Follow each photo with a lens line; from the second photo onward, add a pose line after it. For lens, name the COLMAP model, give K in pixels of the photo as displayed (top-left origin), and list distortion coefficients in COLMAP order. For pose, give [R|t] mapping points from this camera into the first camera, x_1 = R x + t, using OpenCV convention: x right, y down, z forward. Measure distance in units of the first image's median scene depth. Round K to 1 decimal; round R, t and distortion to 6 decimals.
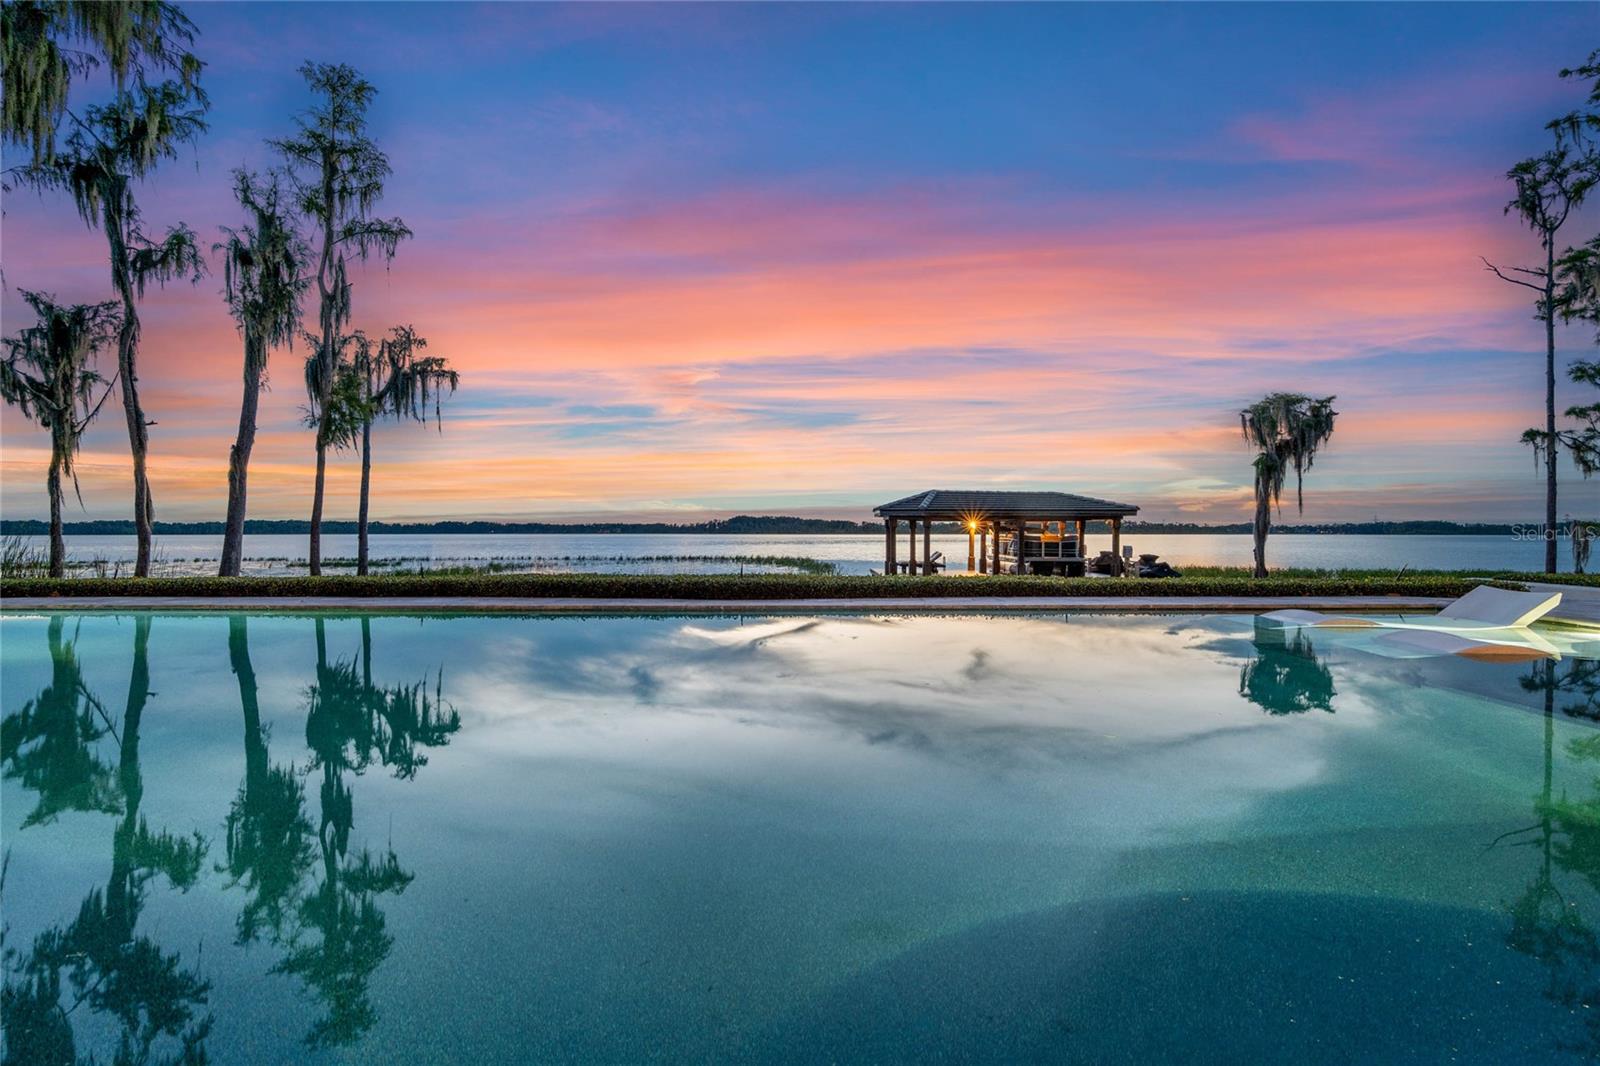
lens RADIAL K [[735.9, 0, 804.5], [0, 735.9, 536.9], [0, 0, 1]] dist [-0.023252, 0.004822]
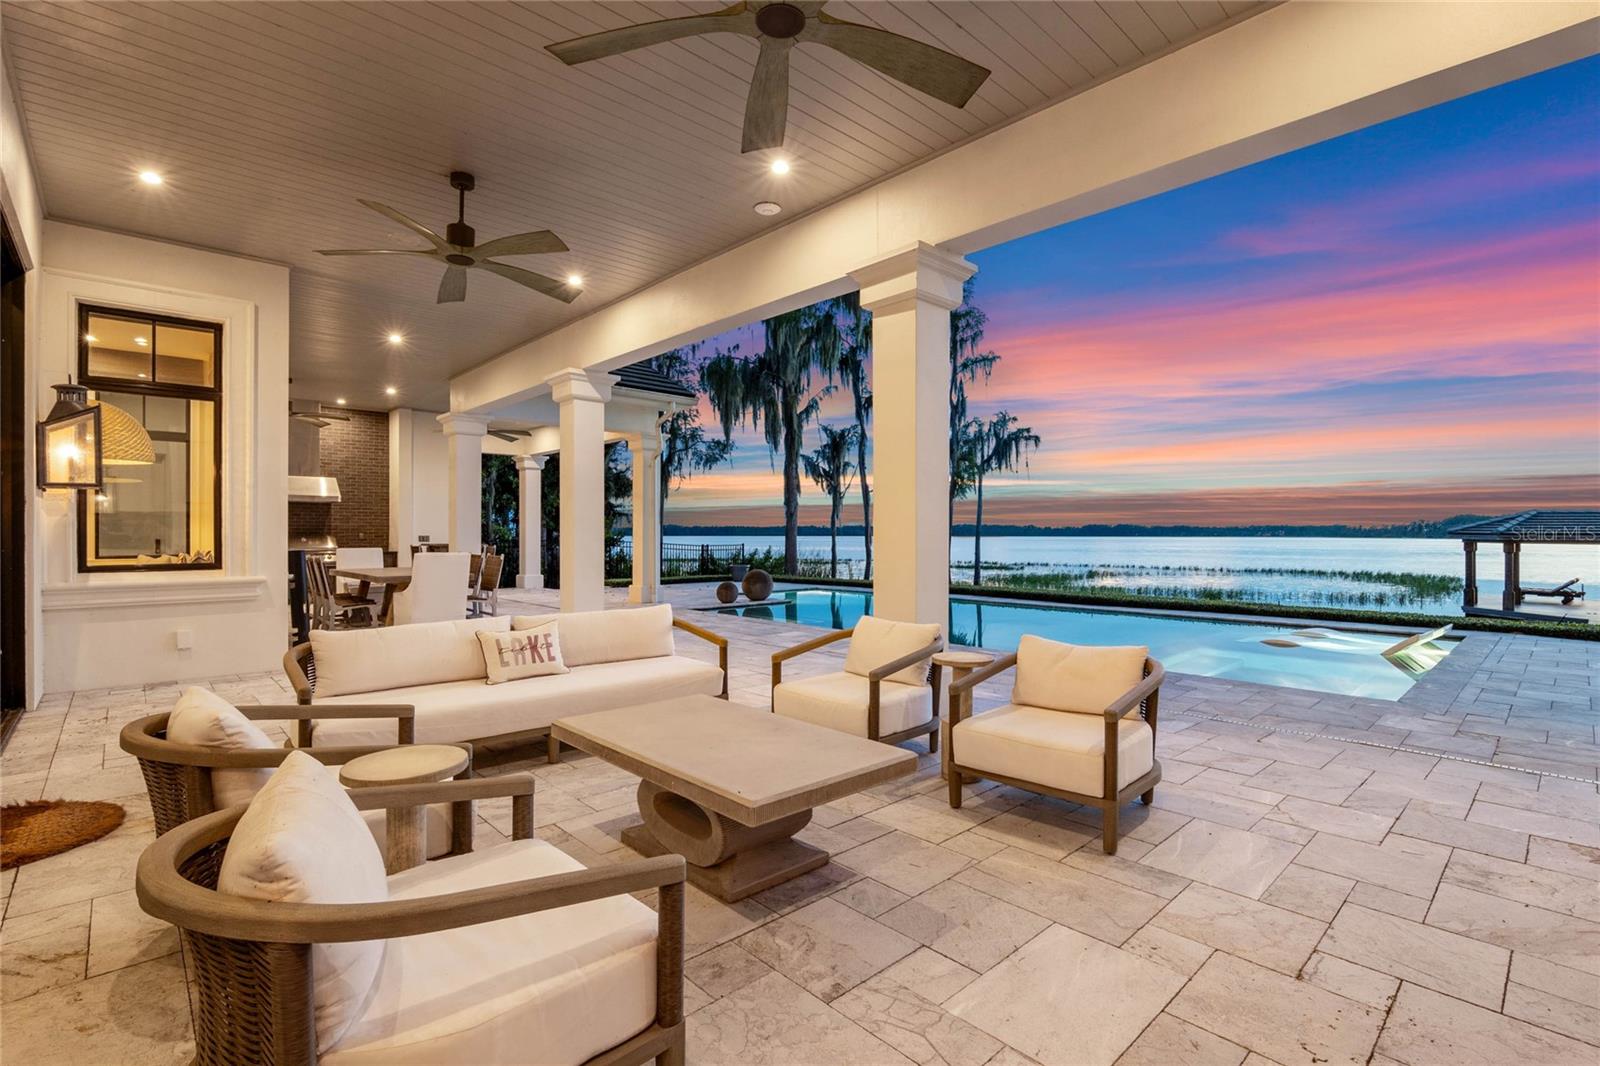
lens RADIAL K [[735.9, 0, 804.5], [0, 735.9, 536.9], [0, 0, 1]] dist [-0.023252, 0.004822]
pose [[0.675624, 0.004772, -0.737231, 0.327224], [-0.007205, 0.999974, -0.000130, -0.036359], [0.737211, 0.005400, 0.675641, -0.350881]]
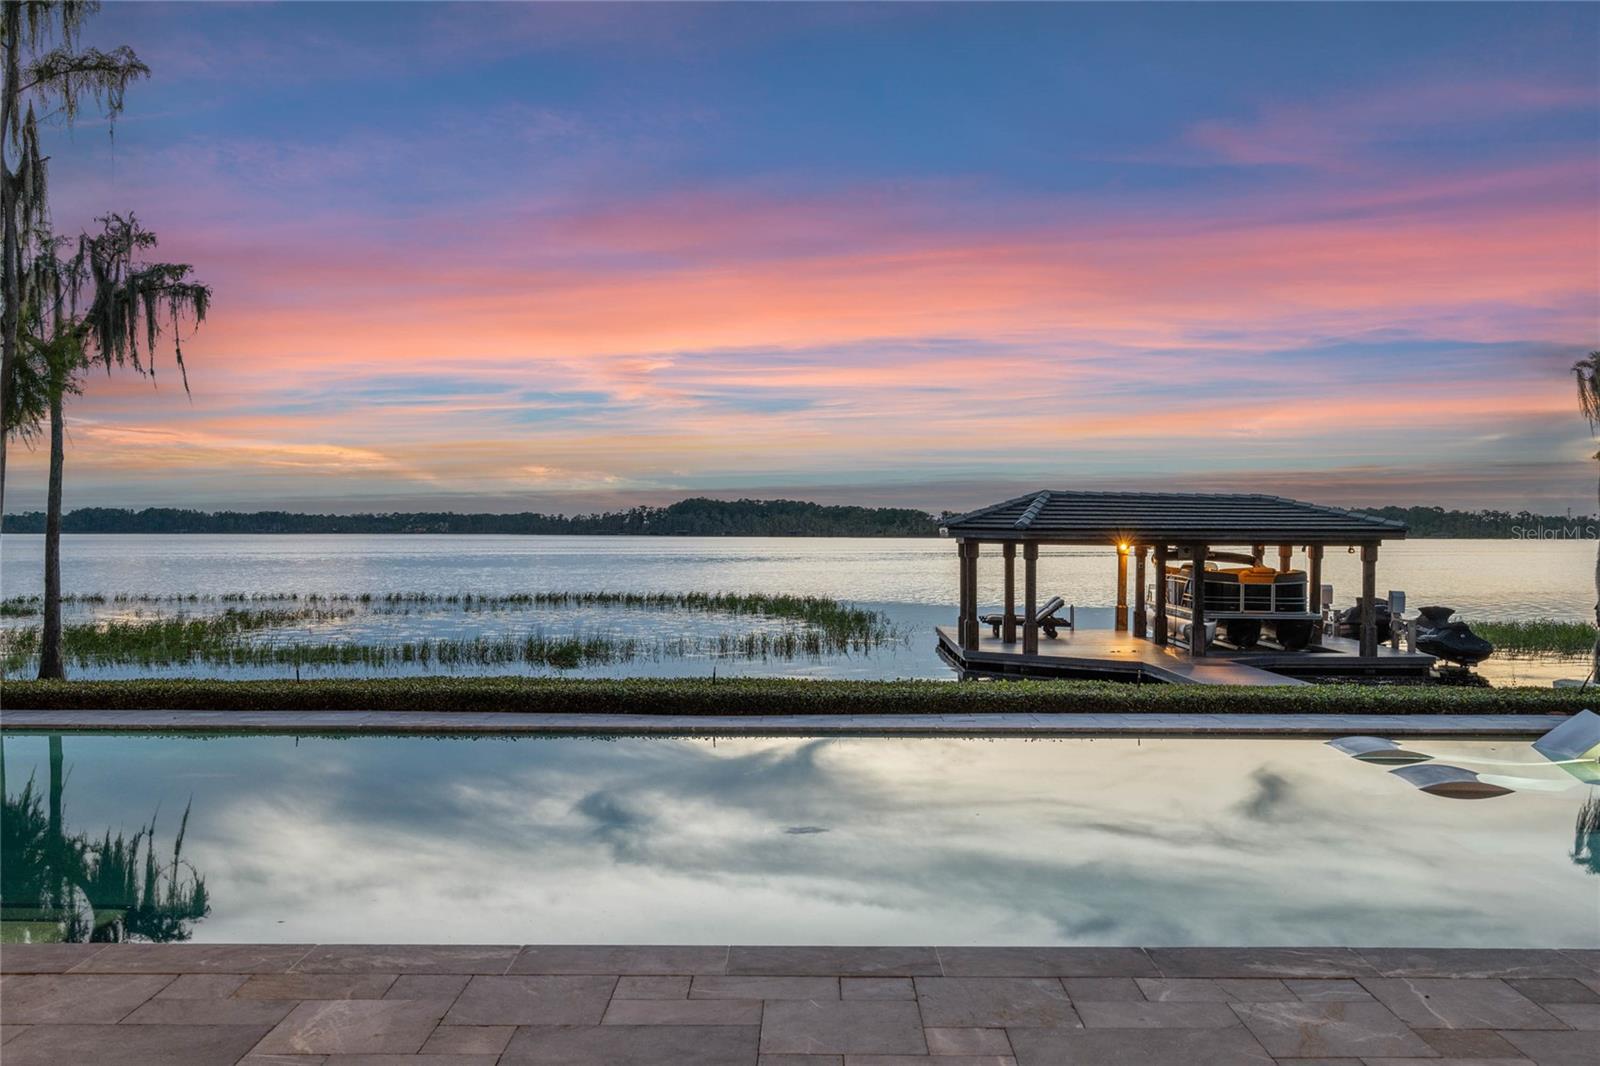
lens RADIAL K [[1510.1, 0, 800.0], [0, 1510.1, 533.0], [0, 0, 1]] dist [-0.000121, 0.014360]
pose [[0.999862, 0.002131, -0.016501, 0.011387], [-0.002214, 0.999985, -0.005010, -0.036218], [0.016490, 0.005046, 0.999851, -0.220210]]
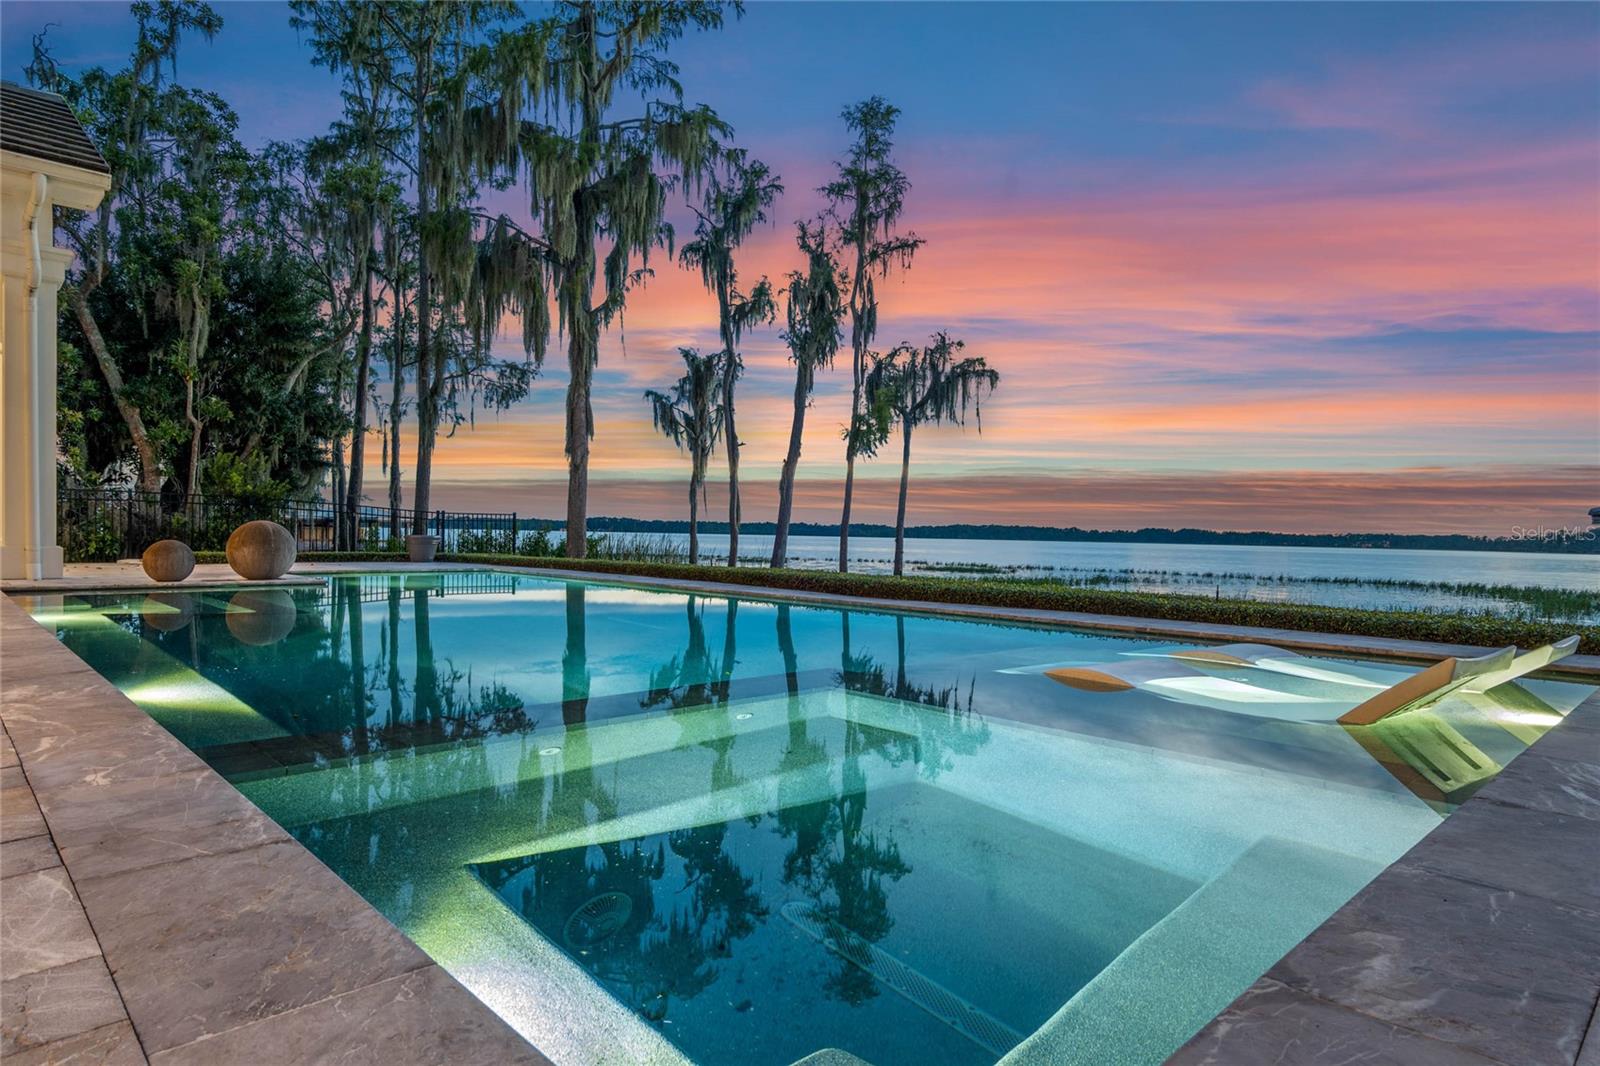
lens RADIAL K [[924.4, 0, 800.6], [0, 924.4, 565.0], [0, 0, 1]] dist [0.000739, -0.000190]
pose [[0.687833, 0.040640, -0.724730, 0.297016], [-0.025985, 0.999170, 0.031367, -0.002778], [0.725404, -0.002743, 0.688318, -0.015982]]
